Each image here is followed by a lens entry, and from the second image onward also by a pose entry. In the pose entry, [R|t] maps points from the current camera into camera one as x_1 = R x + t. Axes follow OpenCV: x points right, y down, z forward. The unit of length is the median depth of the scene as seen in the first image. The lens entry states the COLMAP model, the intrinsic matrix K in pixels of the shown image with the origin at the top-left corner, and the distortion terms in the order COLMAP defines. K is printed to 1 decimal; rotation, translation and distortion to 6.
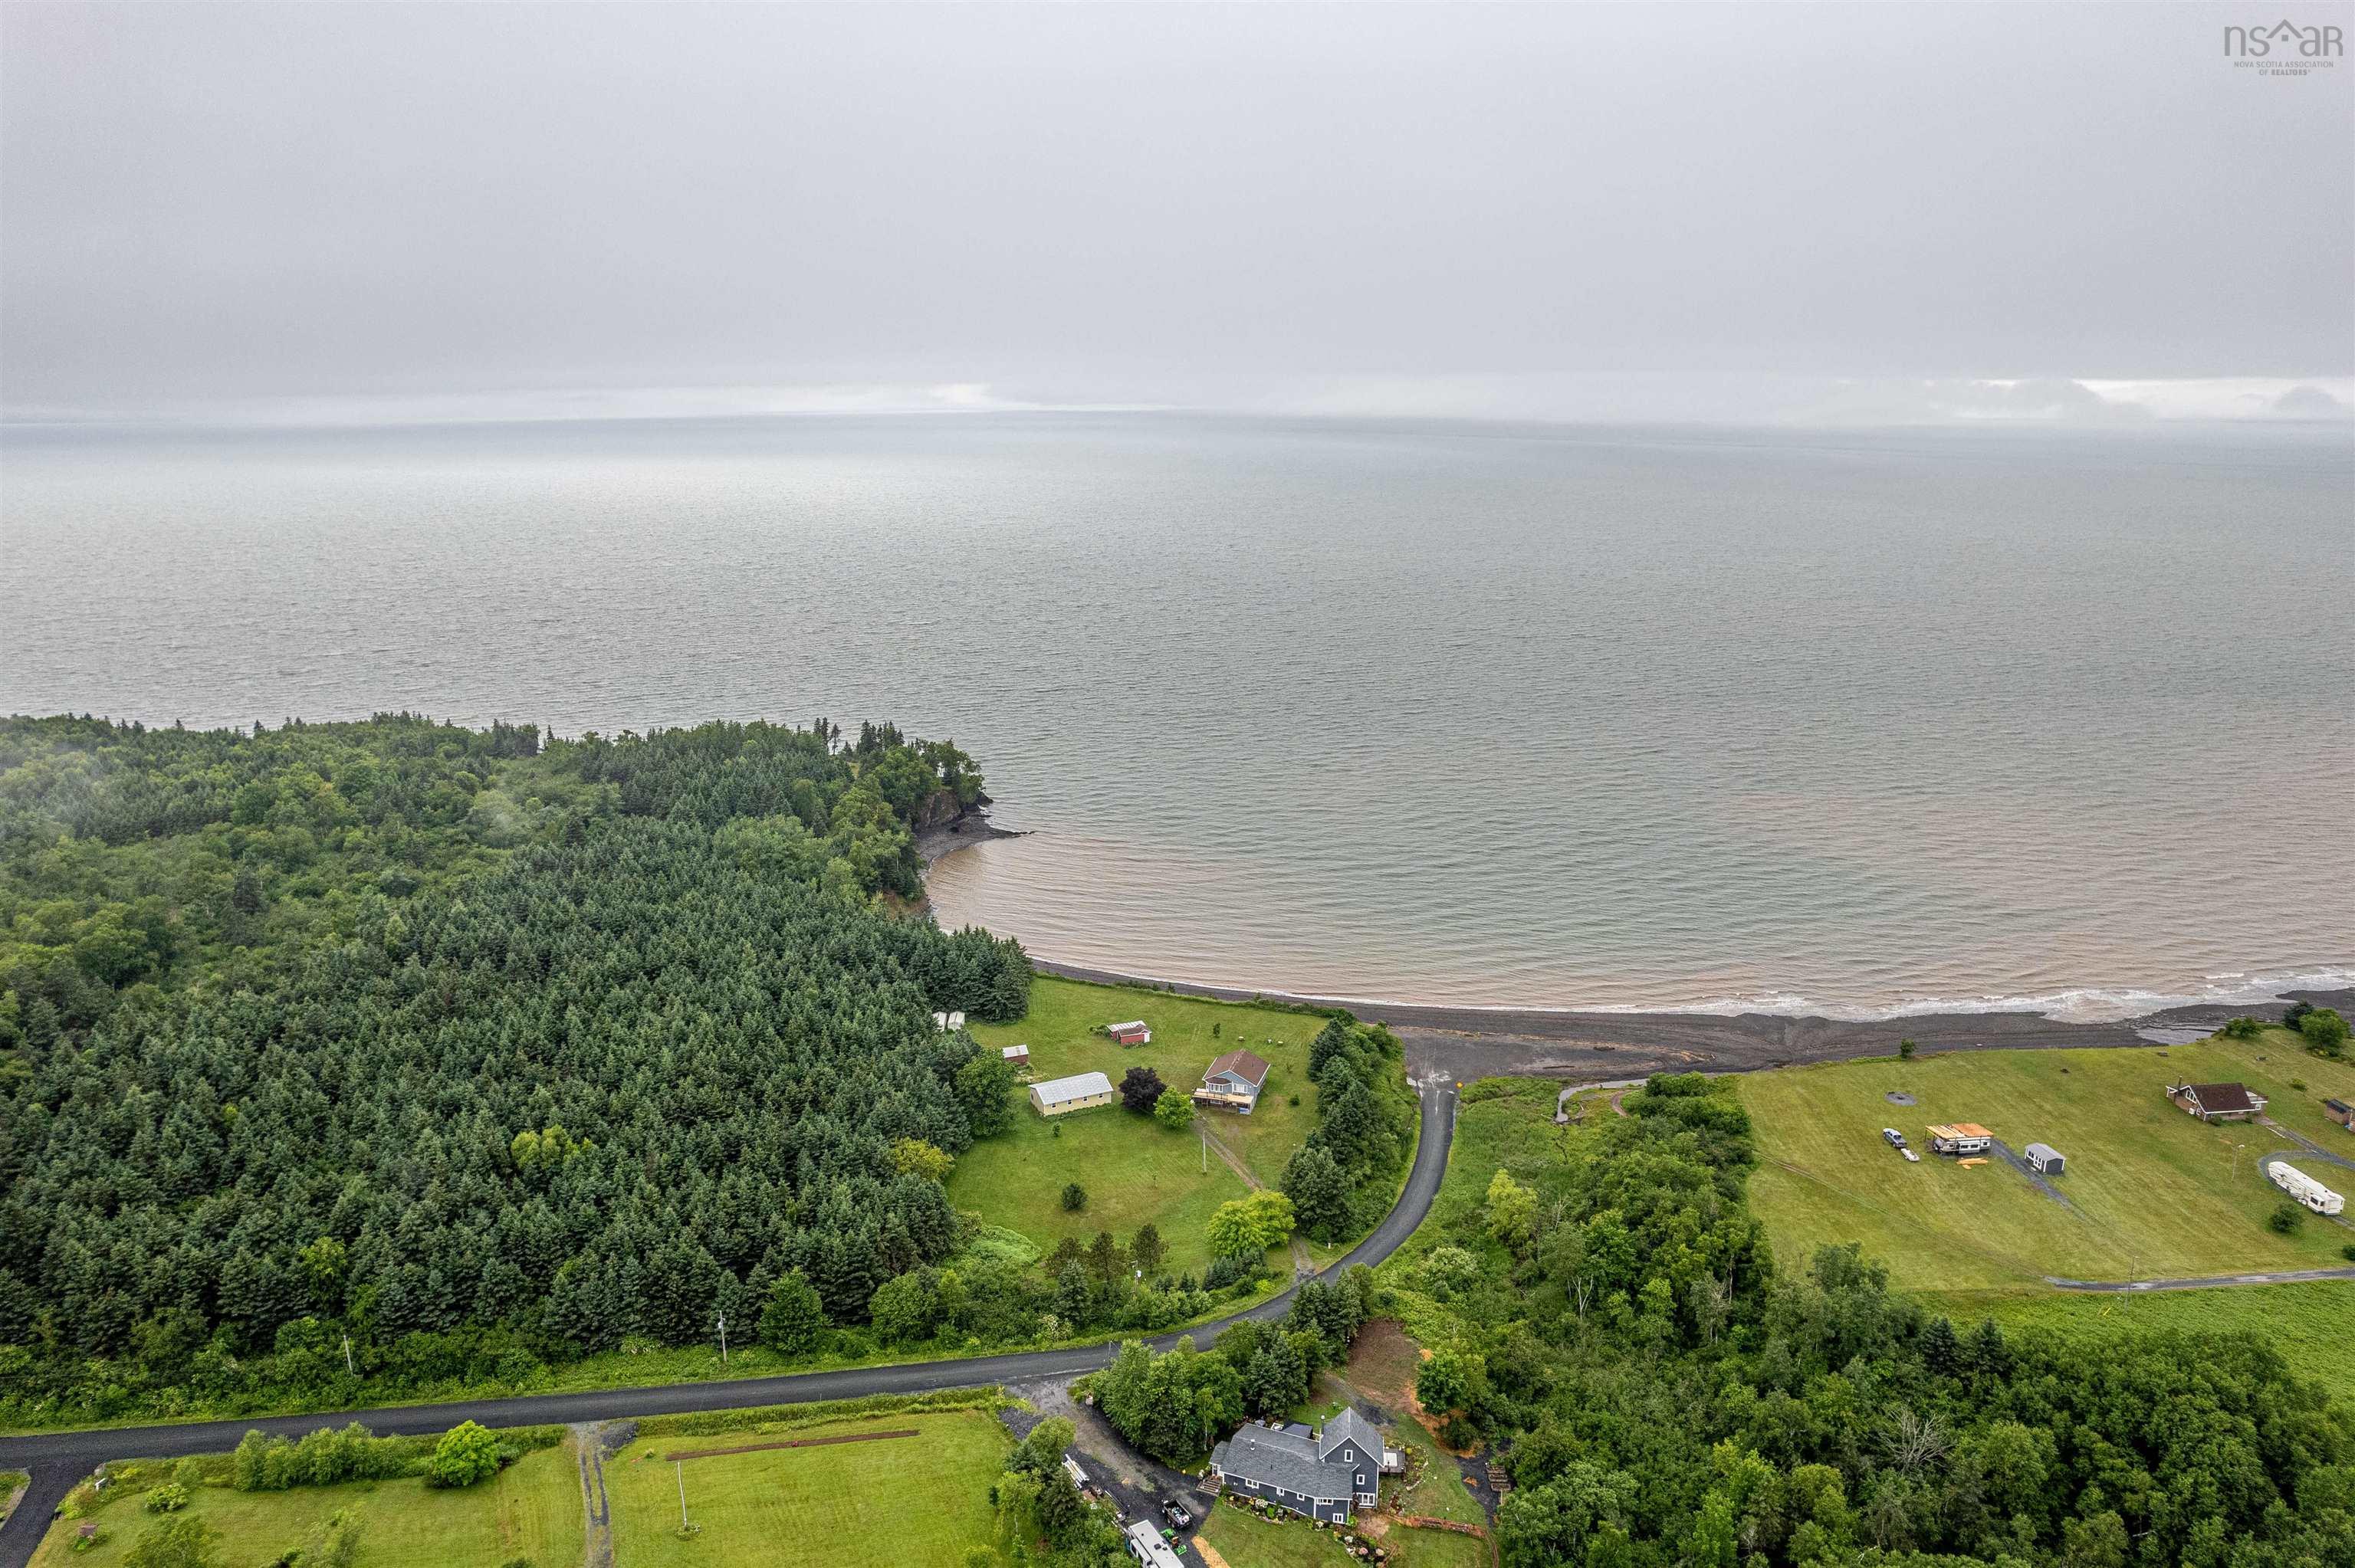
lens RADIAL K [[1535.1, 0, 1179.7], [0, 1535.1, 794.4], [0, 0, 1]] dist [-0.085144, 0.077258]
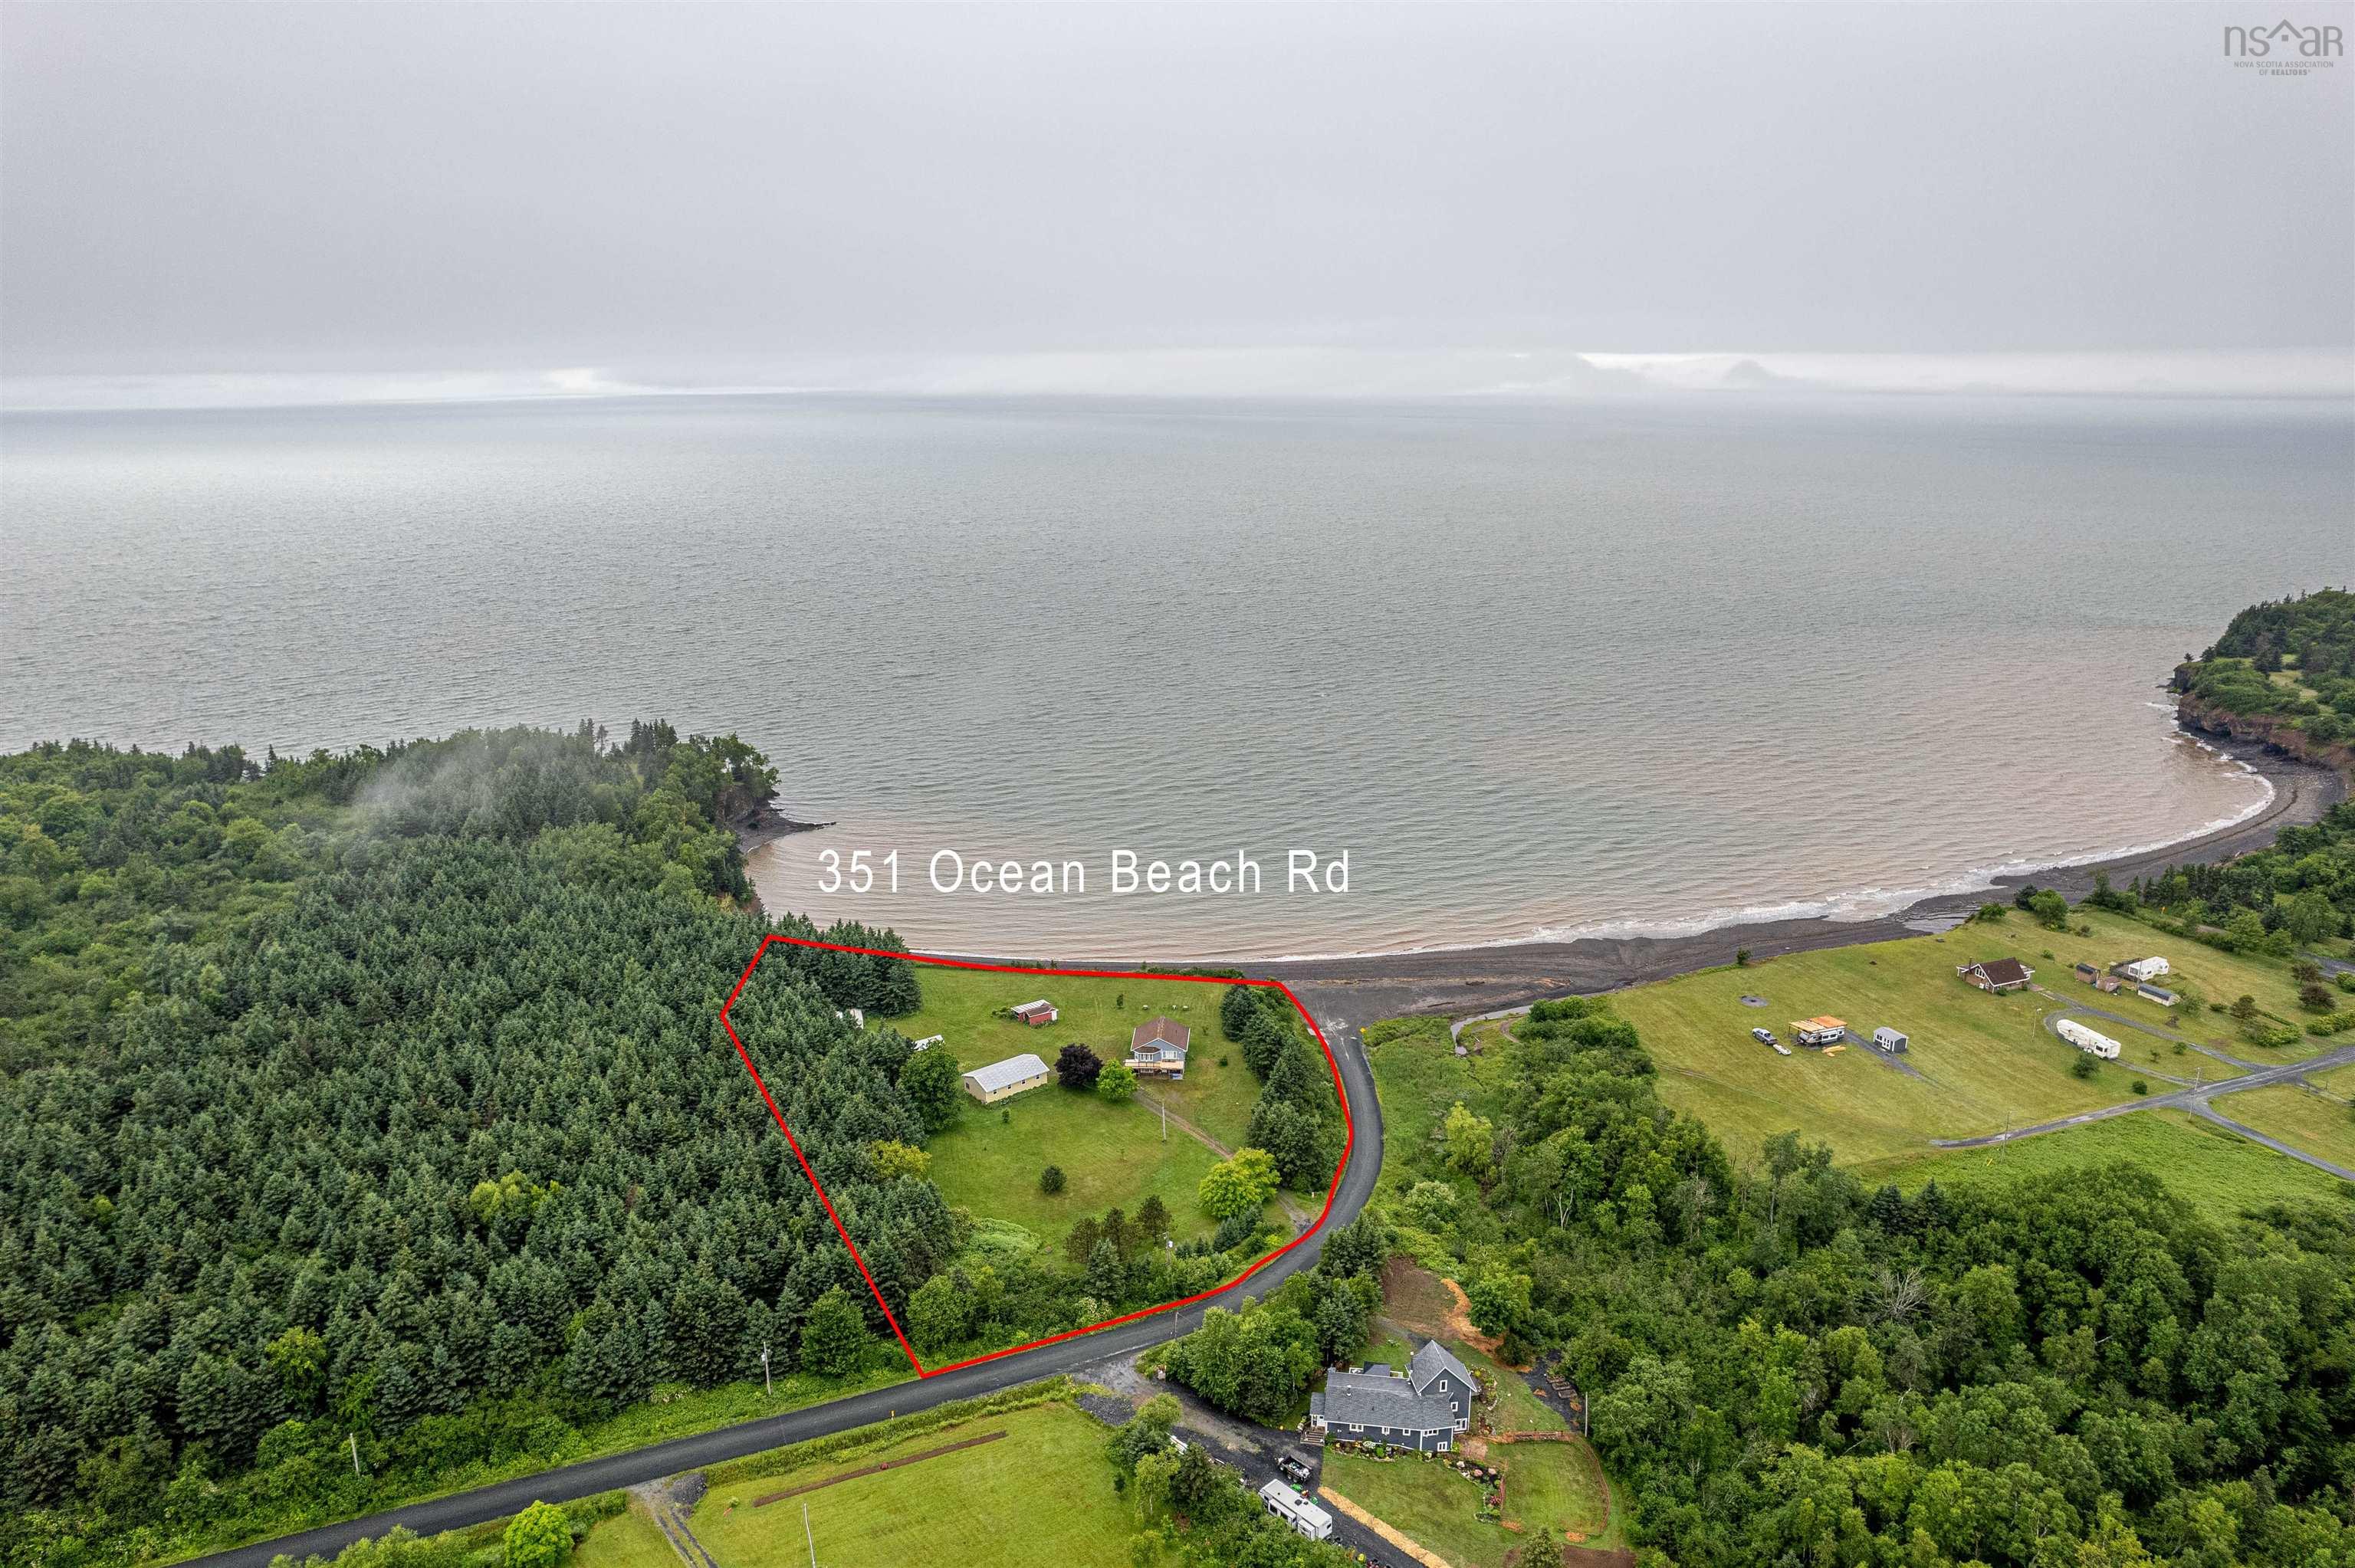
lens RADIAL K [[1513.7, 0, 1177.5], [0, 1513.7, 784.0], [0, 0, 1]] dist [-0.082807, 0.073380]
pose [[0.971770, -0.067176, 0.226164, -0.226613], [0.065025, 0.997740, 0.016954, -0.004513], [-0.226791, -0.001769, 0.973942, 0.034742]]
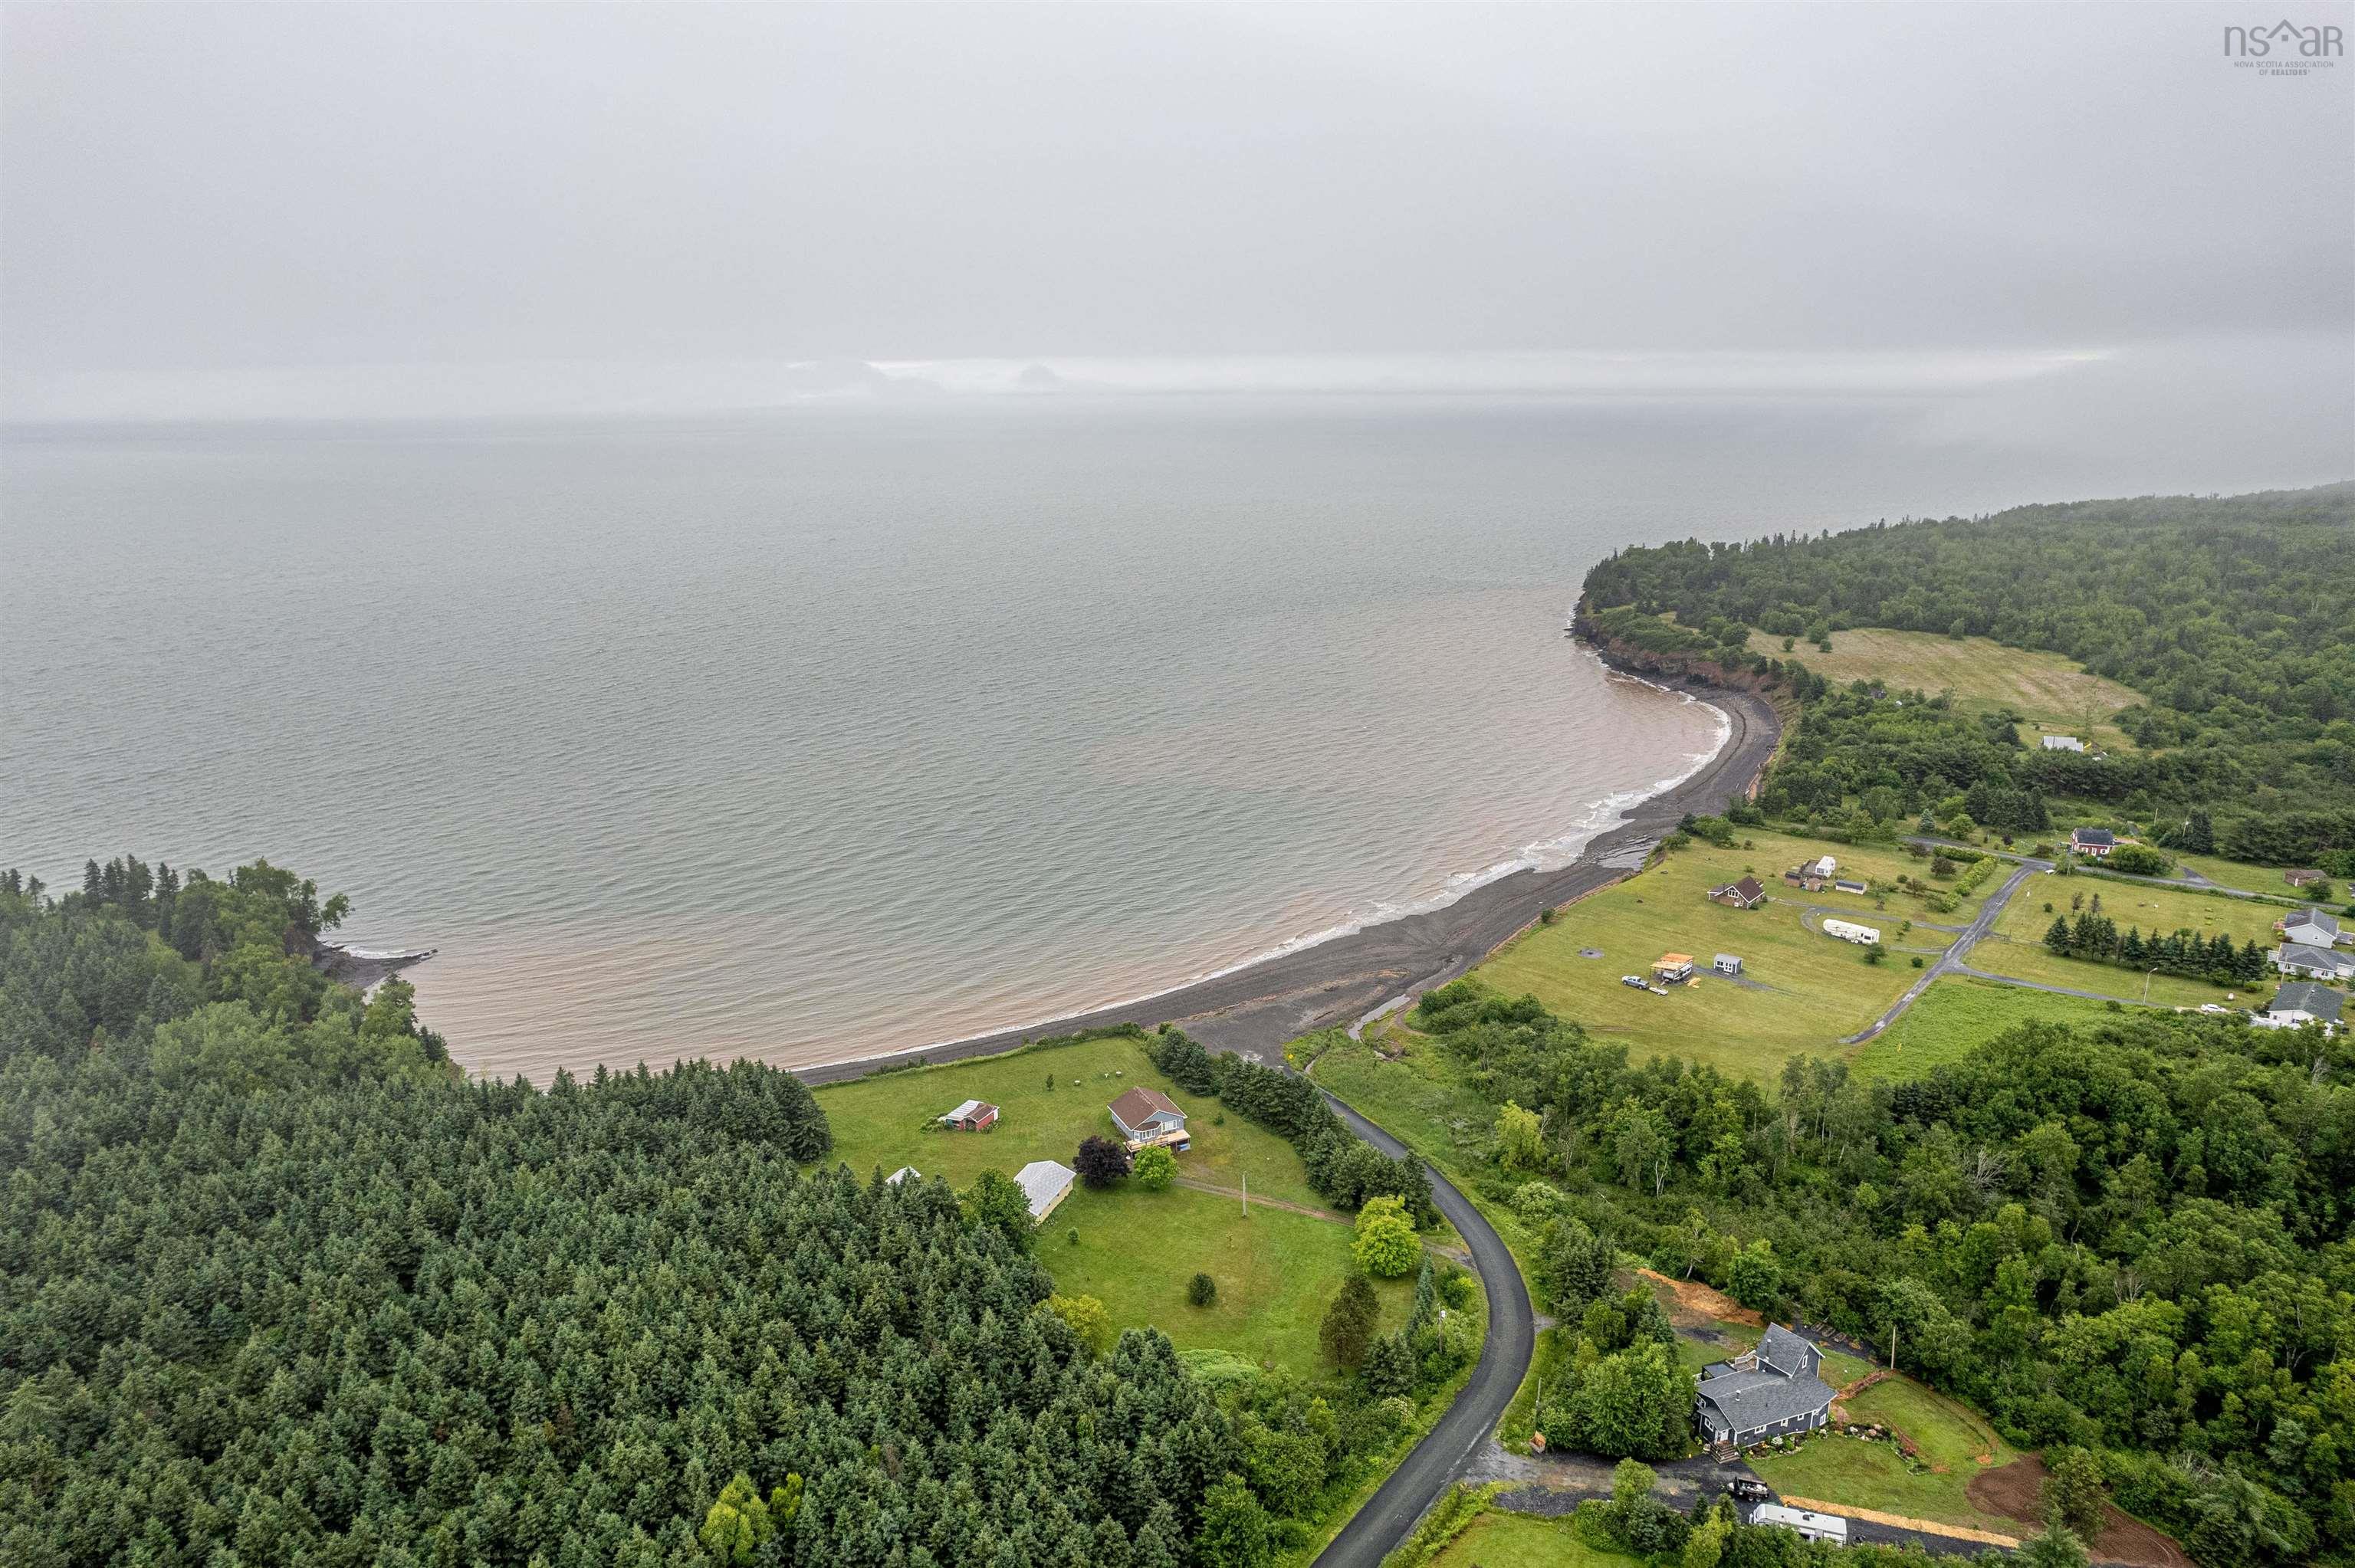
lens RADIAL K [[1535.1, 0, 1179.7], [0, 1535.1, 794.4], [0, 0, 1]] dist [-0.085144, 0.077258]
pose [[0.738708, -0.188409, 0.647157, -0.686197], [0.184772, 0.979962, 0.074390, -0.093828], [-0.648205, 0.064624, 0.758719, 0.382968]]
